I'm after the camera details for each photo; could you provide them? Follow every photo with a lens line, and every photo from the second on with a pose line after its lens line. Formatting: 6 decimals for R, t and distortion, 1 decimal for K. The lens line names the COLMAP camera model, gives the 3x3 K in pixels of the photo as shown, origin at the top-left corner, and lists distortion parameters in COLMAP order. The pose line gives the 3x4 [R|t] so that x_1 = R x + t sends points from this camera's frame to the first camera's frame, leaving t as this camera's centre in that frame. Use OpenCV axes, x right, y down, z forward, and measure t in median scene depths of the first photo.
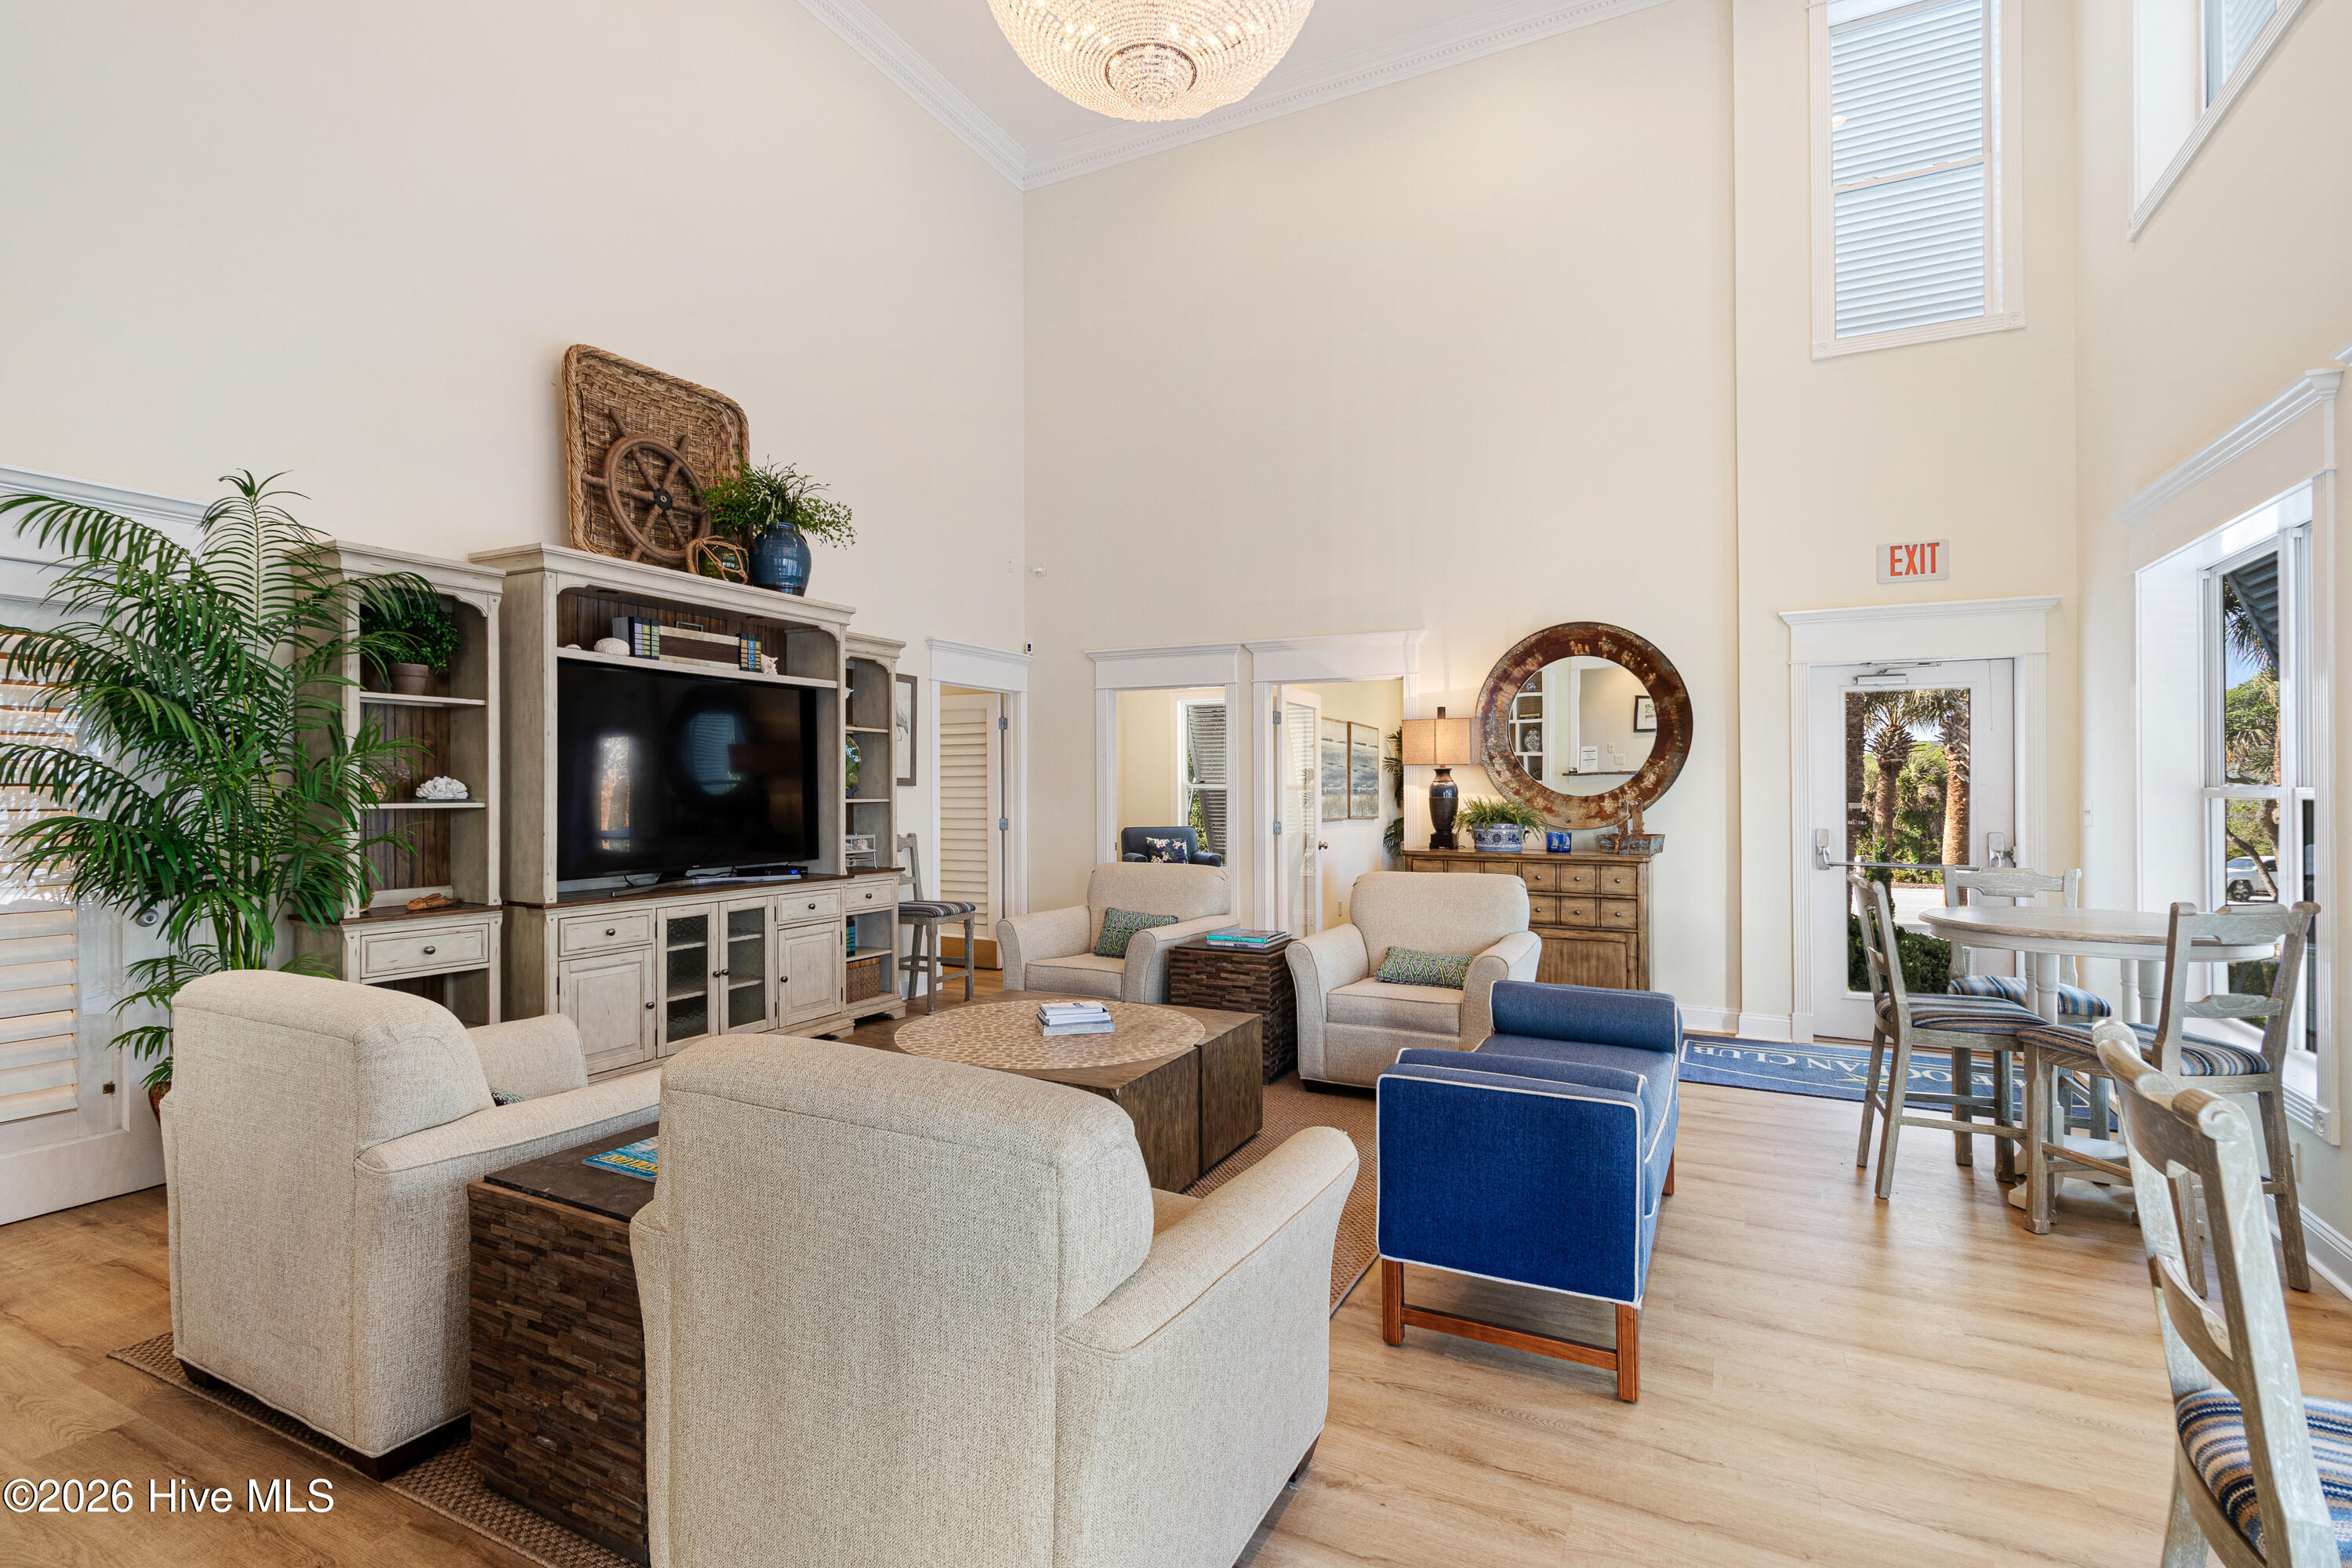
lens RADIAL K [[1093.4, 0, 1176.9], [0, 1093.4, 786.9], [0, 0, 1]] dist [0.000011, -0.000029]
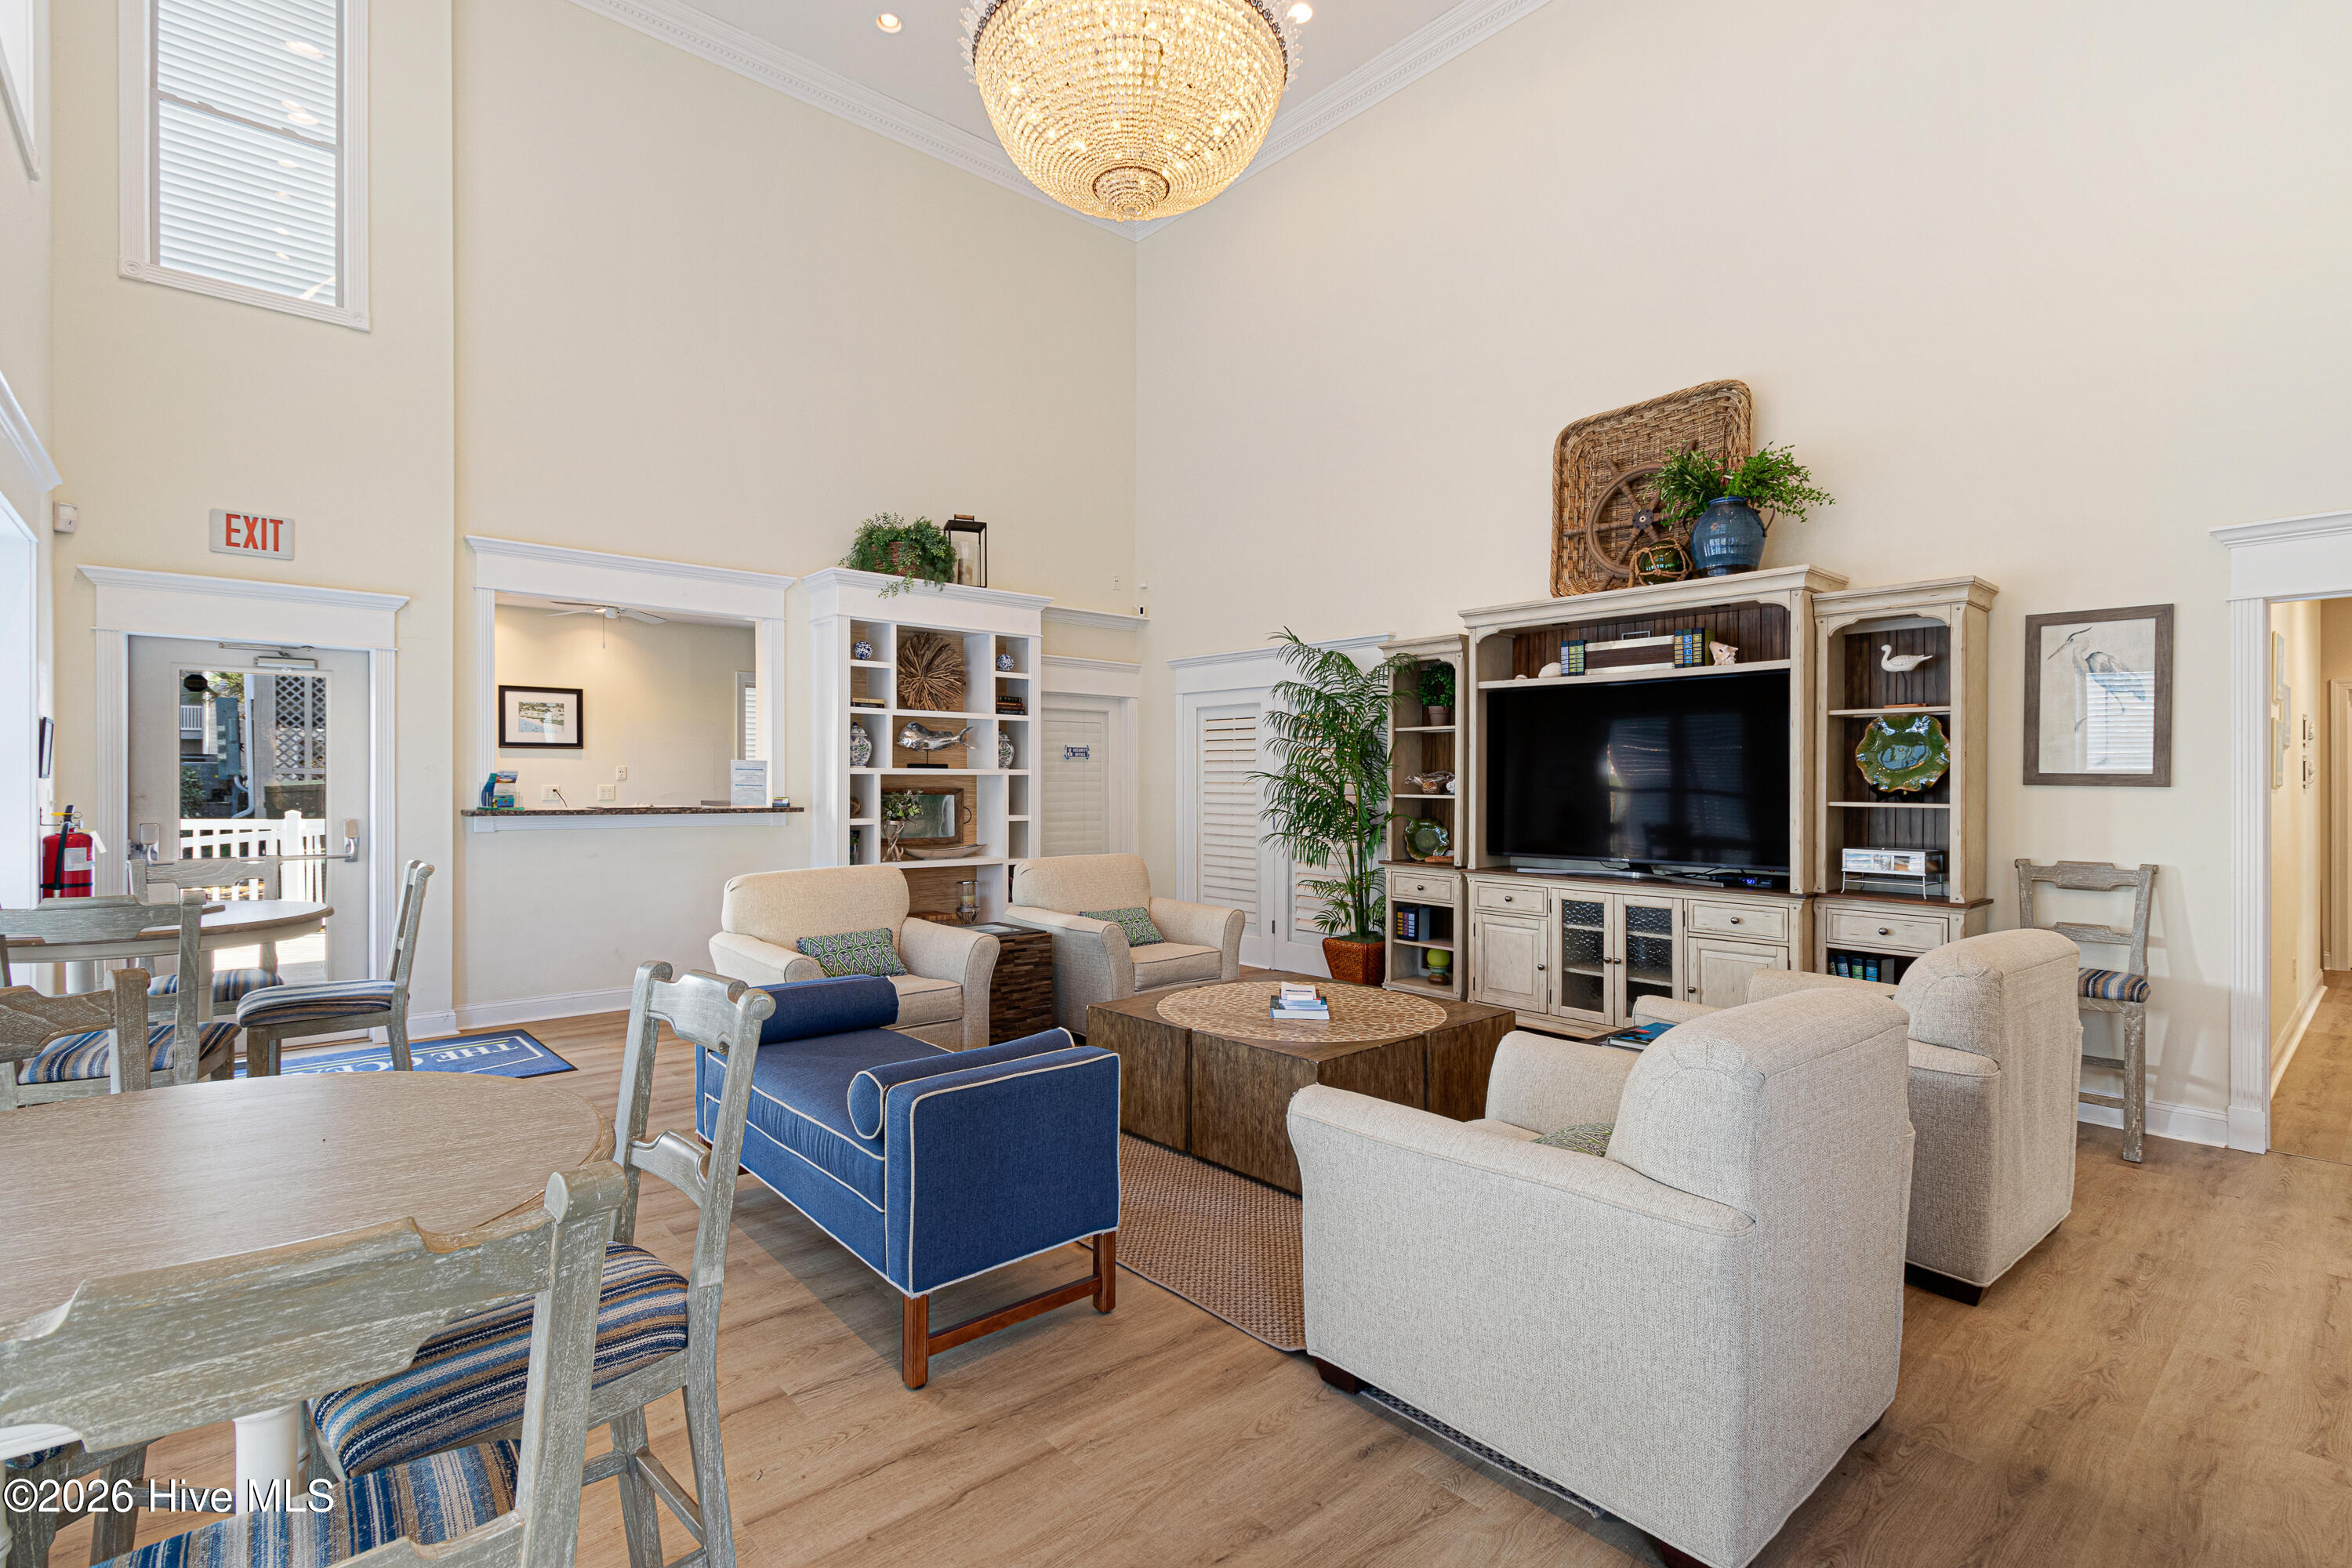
lens RADIAL K [[1093.4, 0, 1176.5], [0, 1093.4, 782.2], [0, 0, 1]] dist [0.000011, -0.000029]
pose [[-0.370790, 0.005496, -0.928700, 0.721002], [0.000840, 0.999984, 0.005582, -0.009683], [0.928716, 0.001290, -0.370789, 0.992467]]
